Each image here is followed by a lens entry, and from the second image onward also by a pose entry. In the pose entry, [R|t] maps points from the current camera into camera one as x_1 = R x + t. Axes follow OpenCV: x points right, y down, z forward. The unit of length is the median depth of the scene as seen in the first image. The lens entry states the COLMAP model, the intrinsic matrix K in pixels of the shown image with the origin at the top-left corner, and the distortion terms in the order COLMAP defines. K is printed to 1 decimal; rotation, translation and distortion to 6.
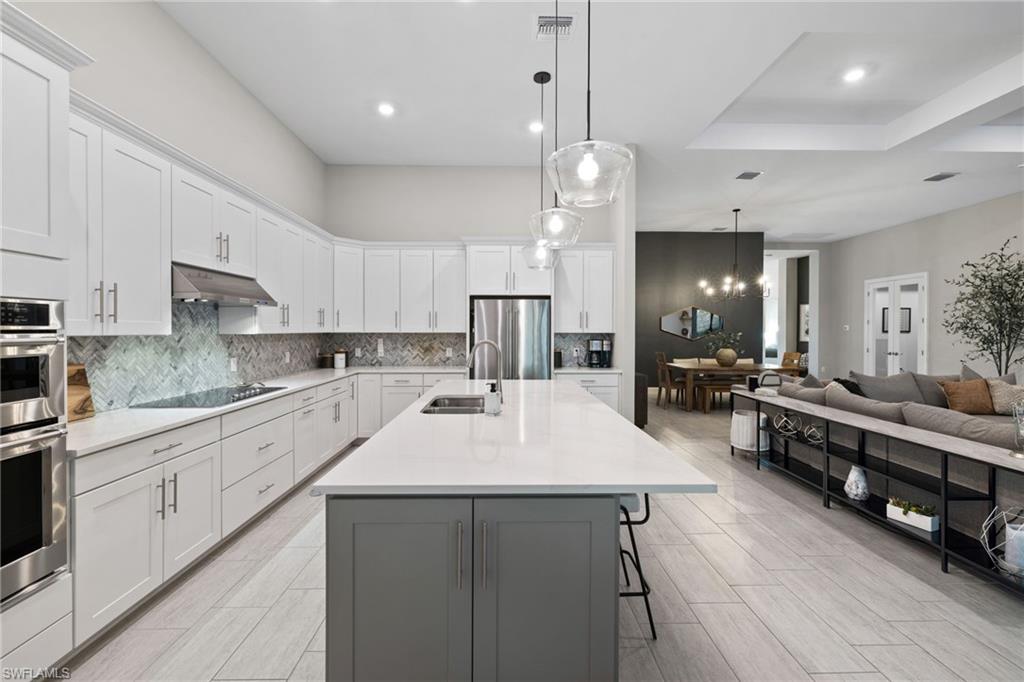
lens RADIAL K [[429.8, 0, 510.7], [0, 429.8, 334.4], [0, 0, 1]] dist [0.000252, -0.000014]
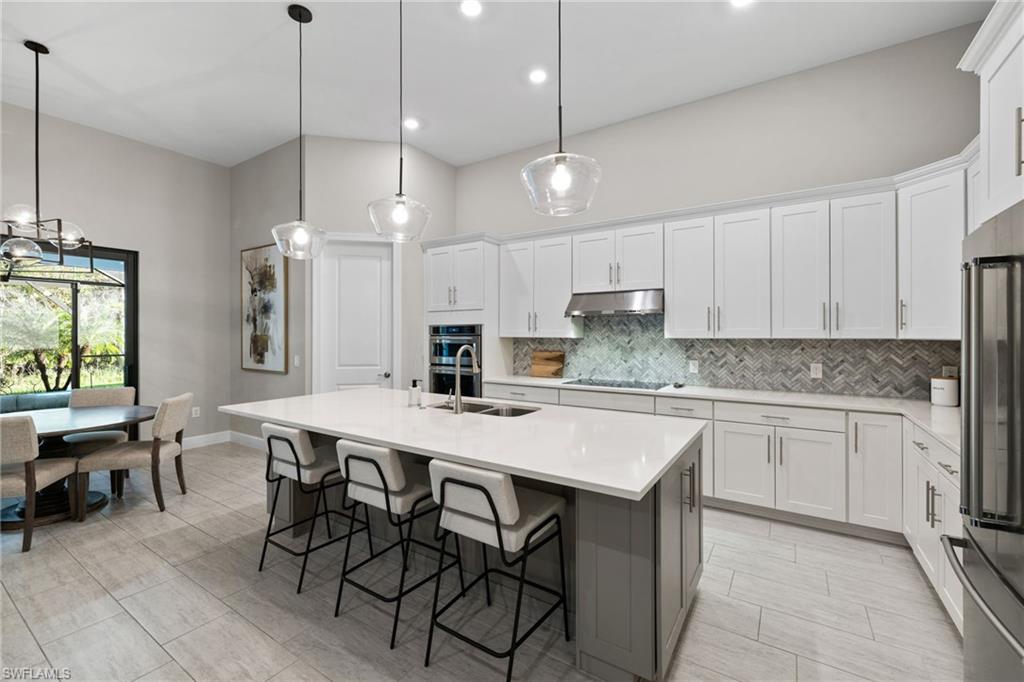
lens RADIAL K [[429.8, 0, 510.7], [0, 429.8, 334.4], [0, 0, 1]] dist [0.000252, -0.000014]
pose [[-0.565381, -0.002663, -0.824825, 0.367761], [-0.008765, 0.999958, 0.002779, -0.007202], [0.824783, 0.008800, -0.565381, 0.883263]]
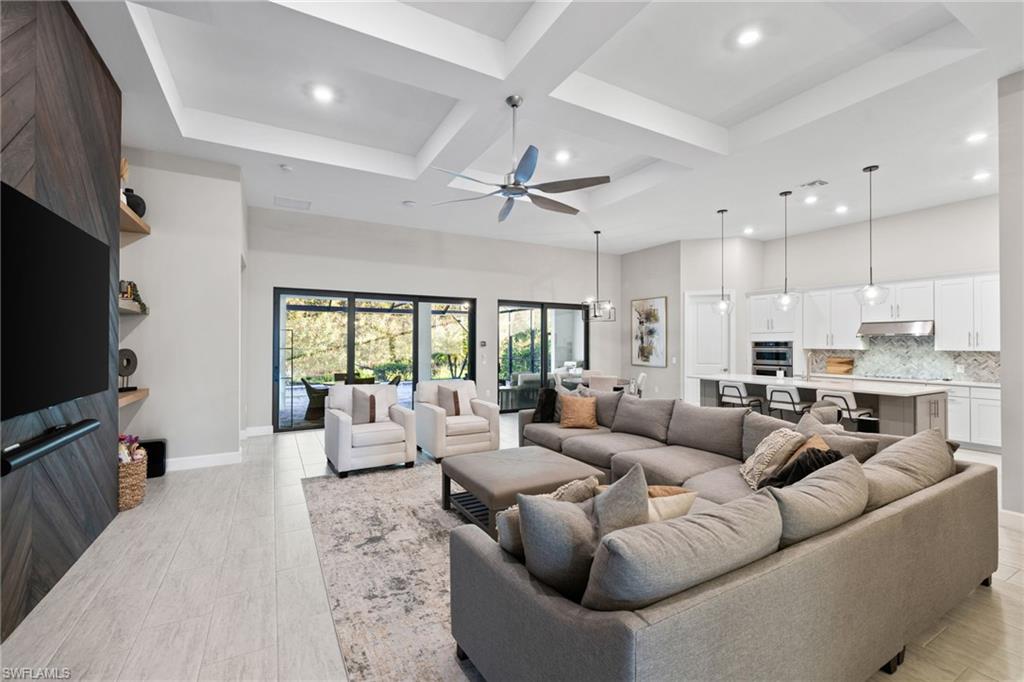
lens RADIAL K [[431.1, 0, 510.3], [0, 431.1, 339.5], [0, 0, 1]] dist [0.000340, 0.000160]
pose [[-0.883379, -0.009817, -0.468557, 1.259989], [-0.009918, 0.999948, -0.002250, -0.017534], [0.468555, 0.002659, -0.883430, 1.204902]]
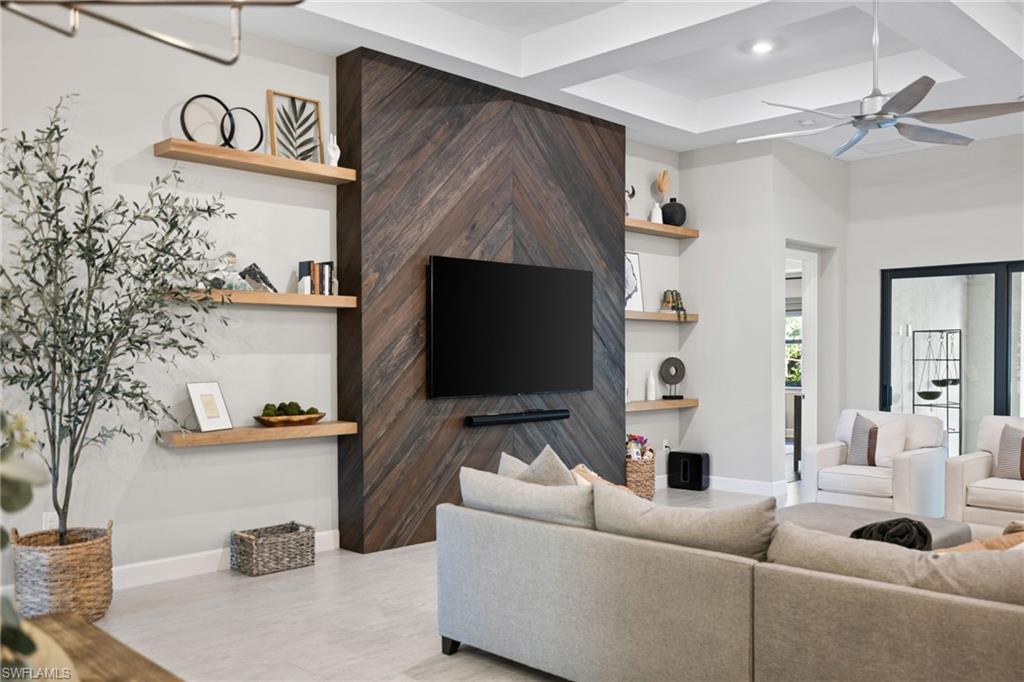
lens RADIAL K [[876.2, 0, 512.1], [0, 876.2, 362.2], [0, 0, 1]] dist [0.003369, 0.000180]
pose [[-0.692375, -0.010627, 0.721460, 0.487730], [0.006428, 0.999761, 0.020896, -0.022685], [-0.721509, 0.019105, -0.692141, 1.540582]]
